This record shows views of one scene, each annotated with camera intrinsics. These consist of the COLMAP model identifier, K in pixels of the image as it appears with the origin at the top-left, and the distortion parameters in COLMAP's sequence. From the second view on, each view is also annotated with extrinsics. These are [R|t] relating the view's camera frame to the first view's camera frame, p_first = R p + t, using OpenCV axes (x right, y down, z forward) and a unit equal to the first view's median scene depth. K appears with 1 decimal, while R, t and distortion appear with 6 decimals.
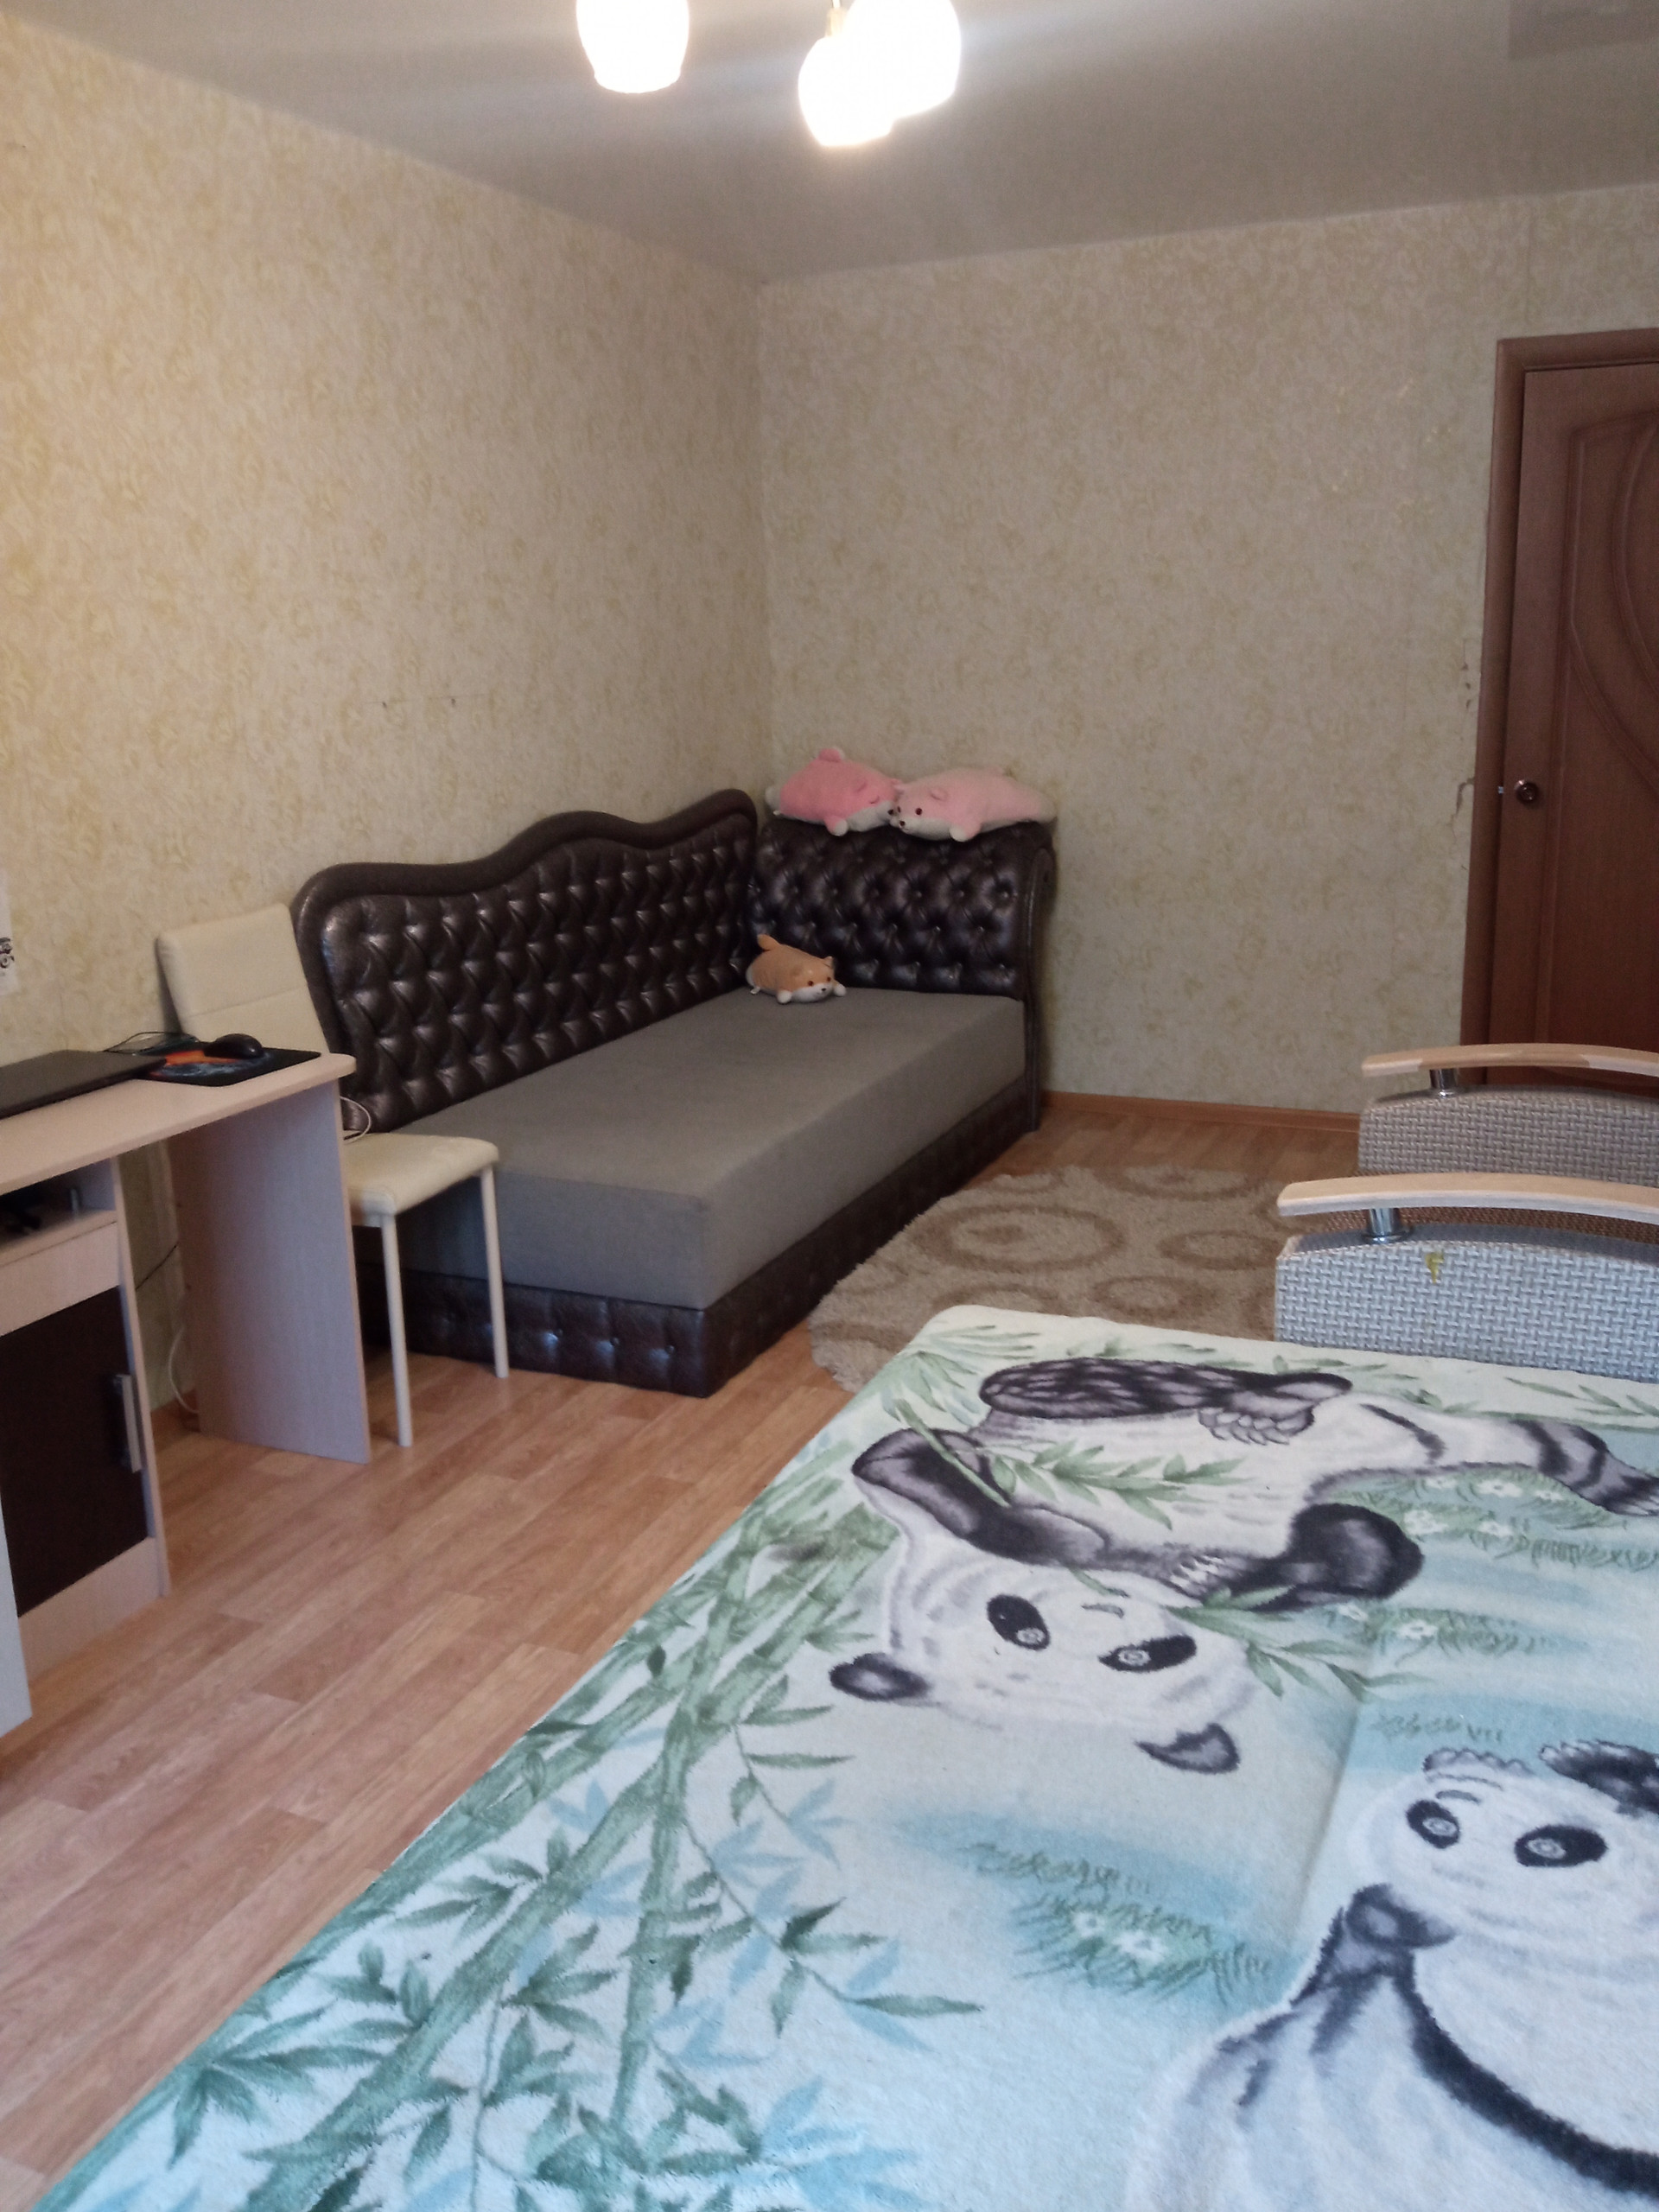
lens RADIAL K [[1811.6, 0, 837.9], [0, 1811.6, 1113.0], [0, 0, 1]] dist [0.124869, -0.220152]
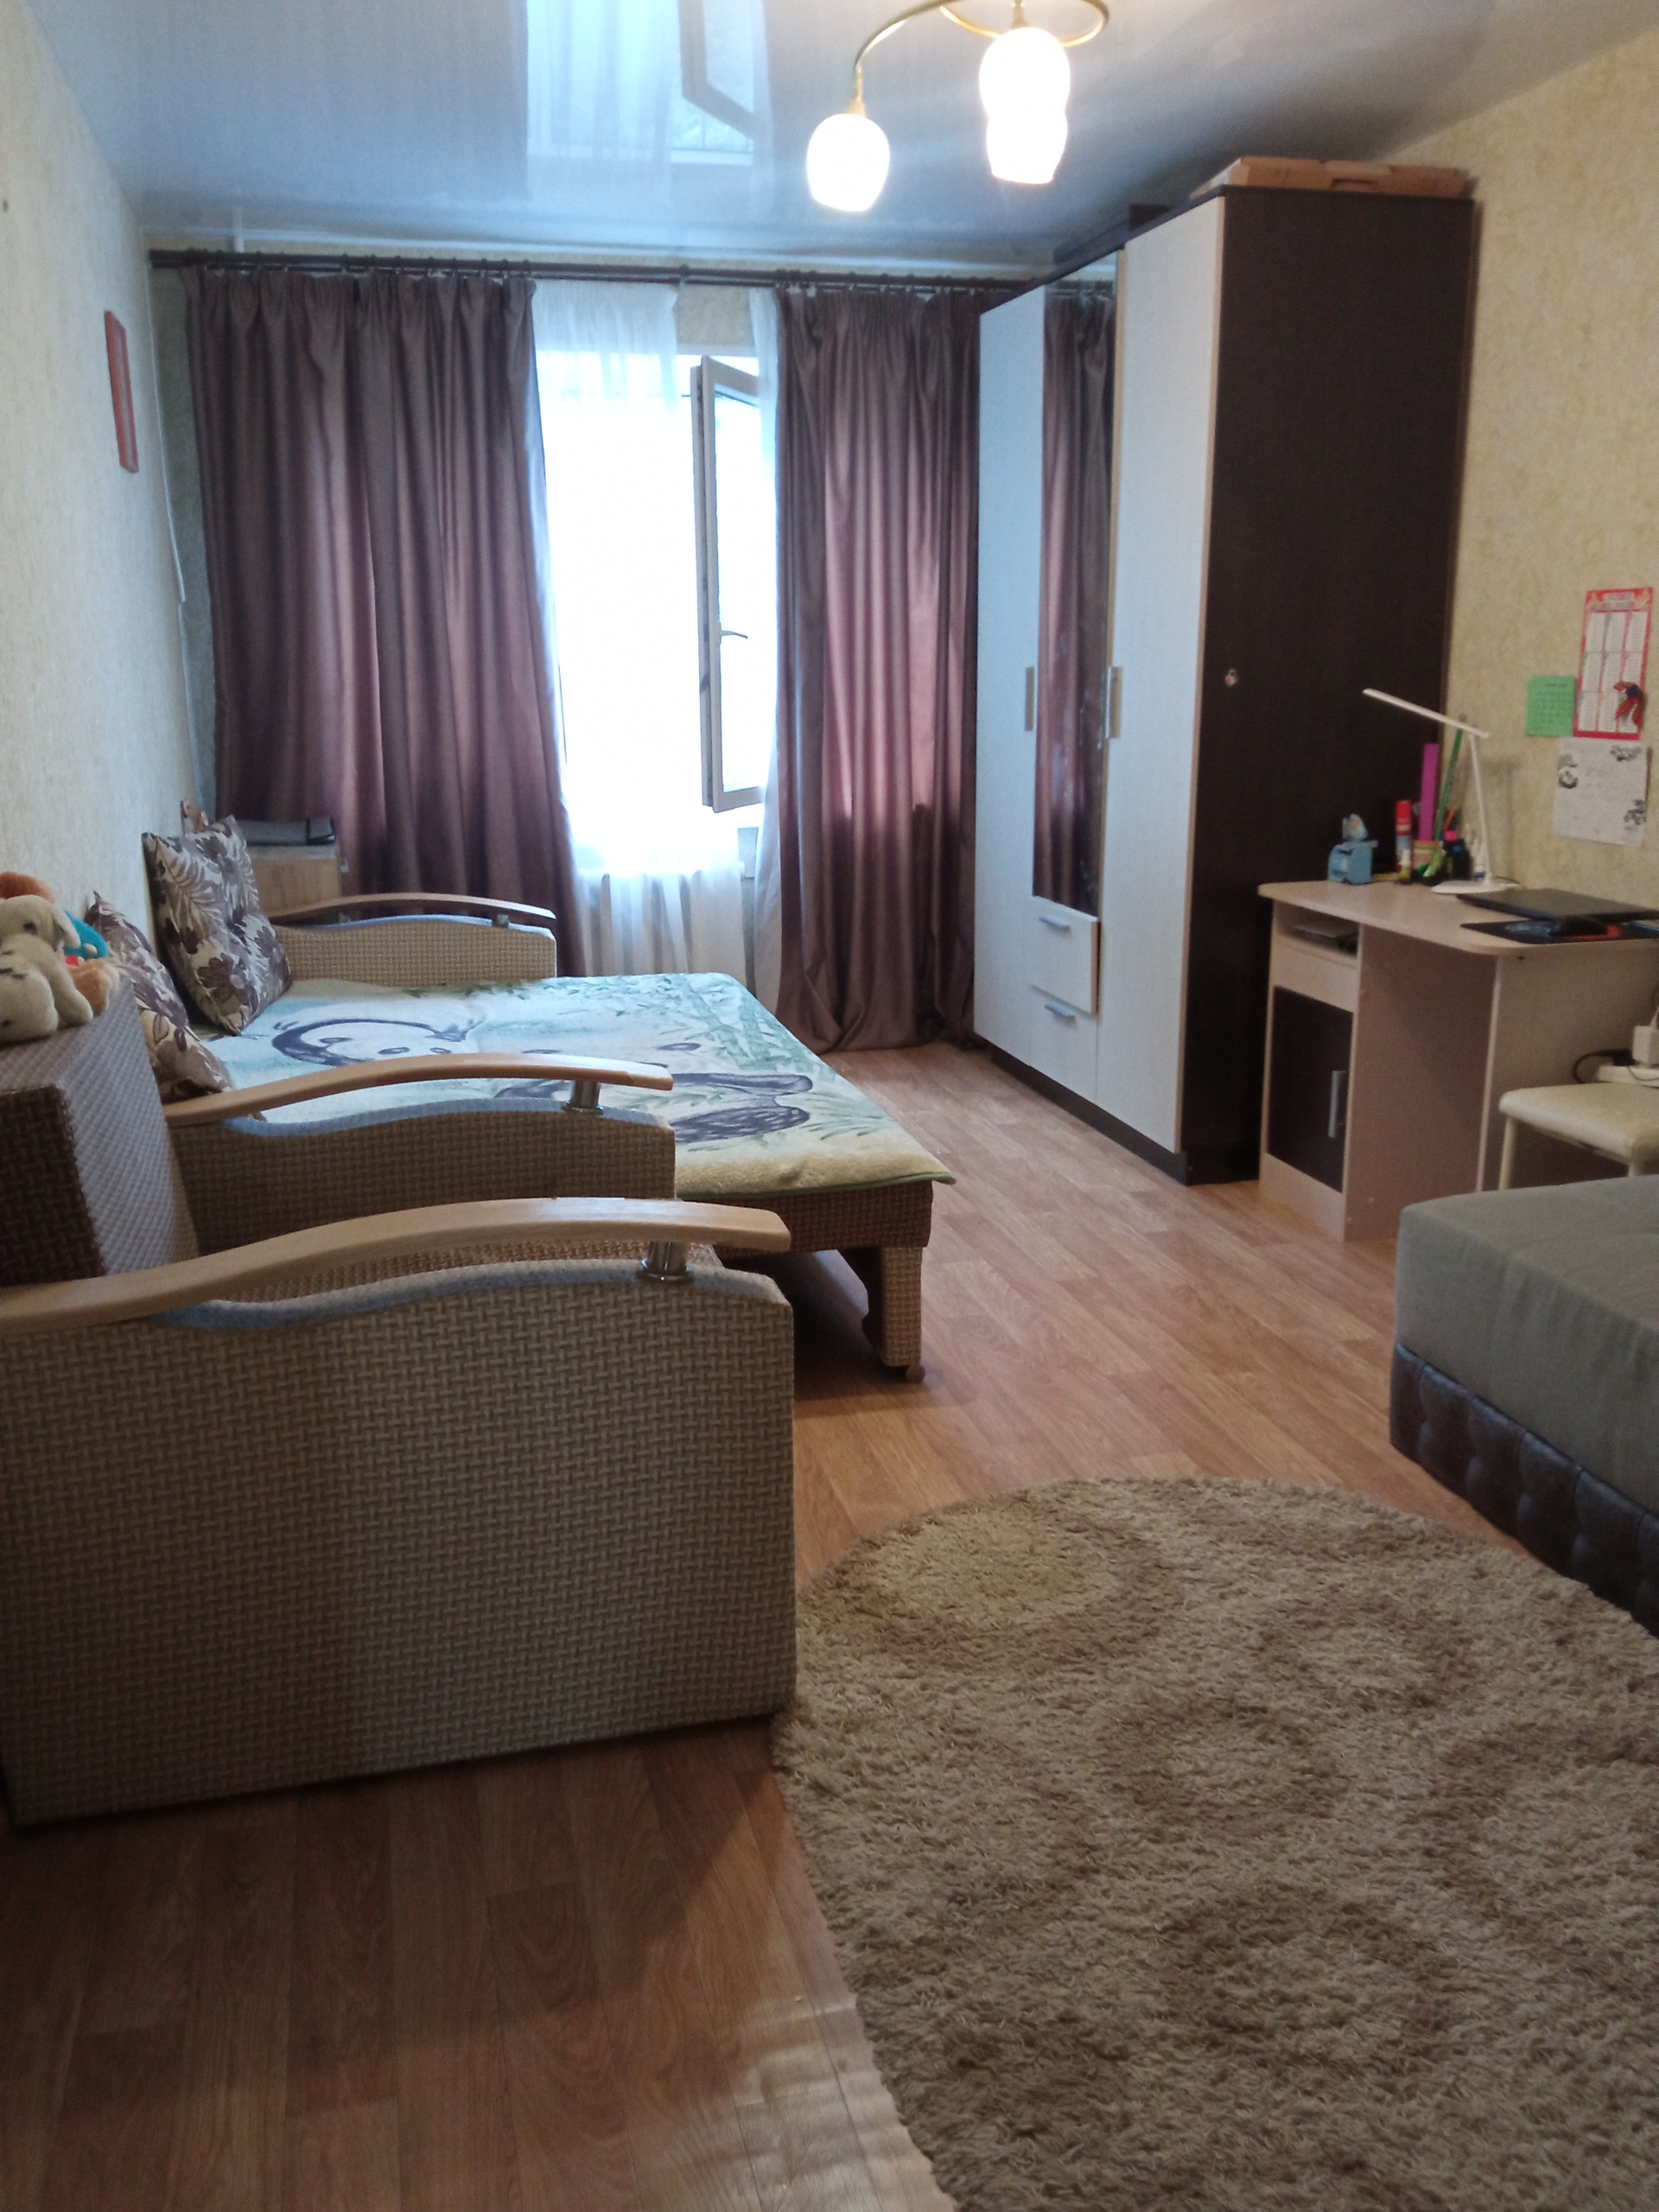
lens RADIAL K [[1811.6, 0, 837.9], [0, 1811.6, 1113.0], [0, 0, 1]] dist [0.124869, -0.220152]
pose [[-0.794018, 0.183509, -0.579534, 1.139278], [-0.126398, 0.882672, 0.452674, -0.638430], [0.594608, 0.432683, -0.677662, 2.558493]]
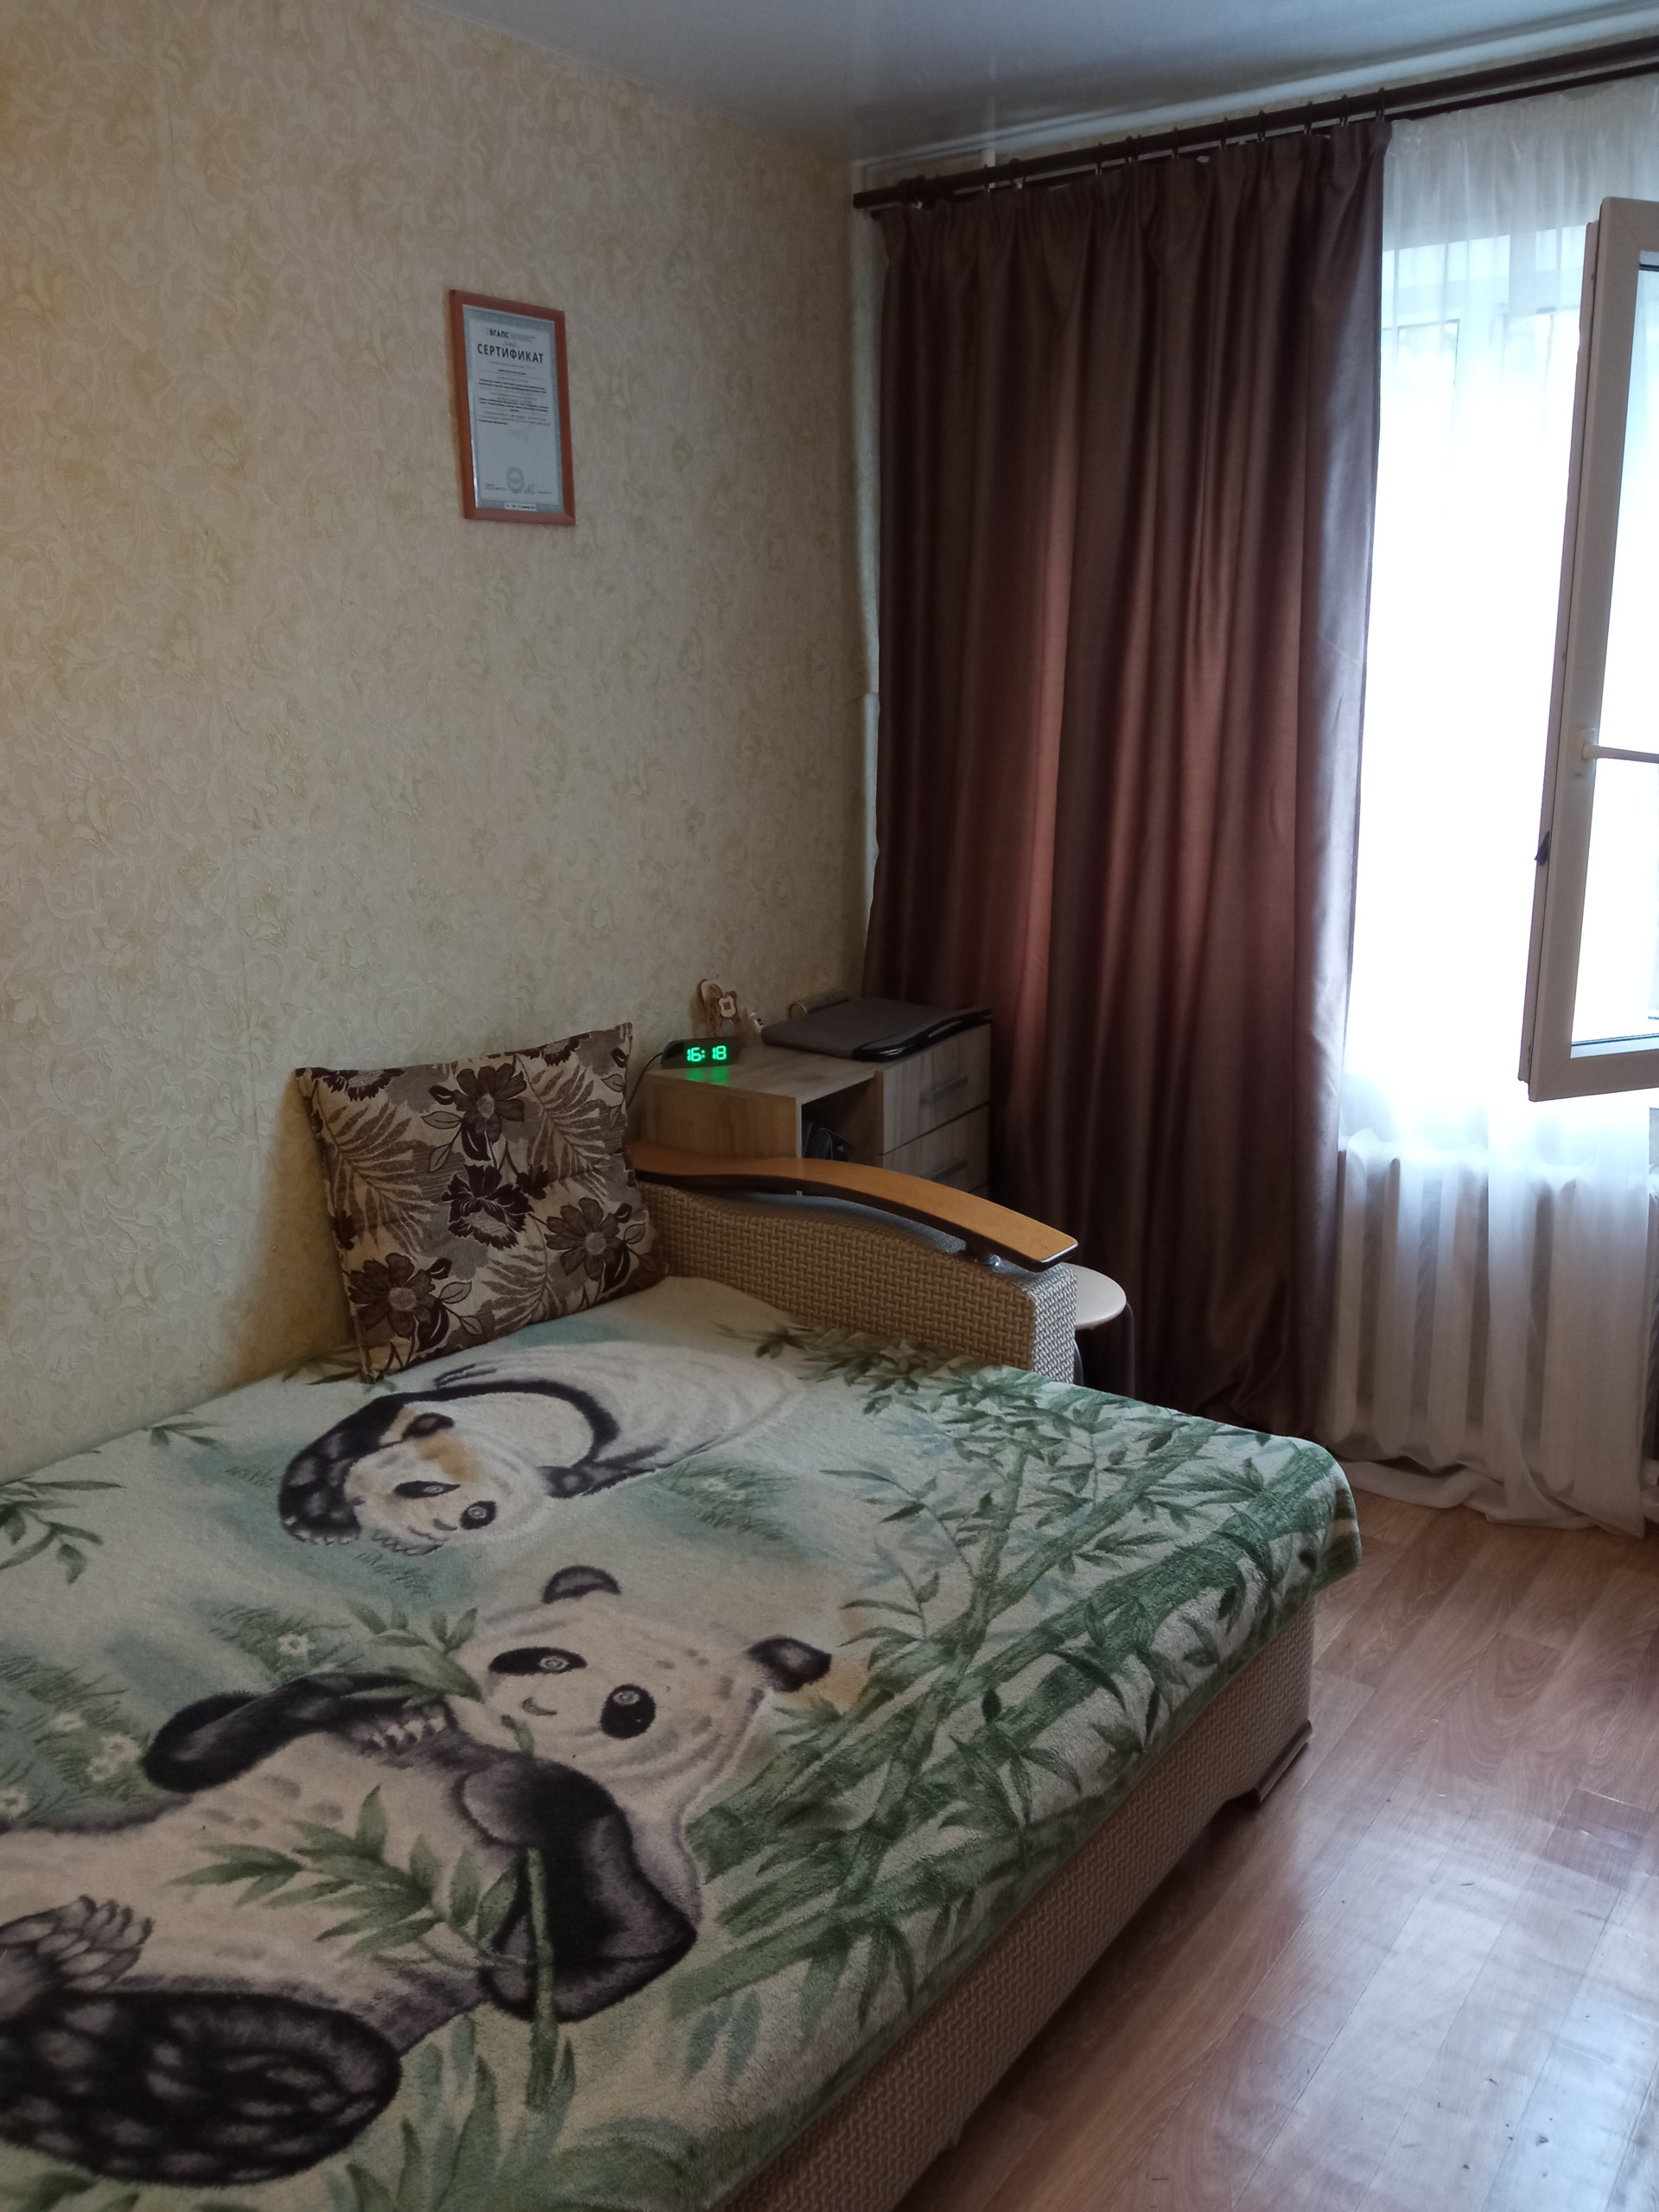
lens RADIAL K [[1832.5, 0, 837.4], [0, 1832.5, 1118.7], [0, 0, 1]] dist [0.121590, -0.230034]
pose [[-0.977782, -0.011346, 0.209316, -0.220460], [0.089905, 0.879336, 0.467638, -0.466639], [-0.189365, 0.476066, -0.858779, 1.692712]]
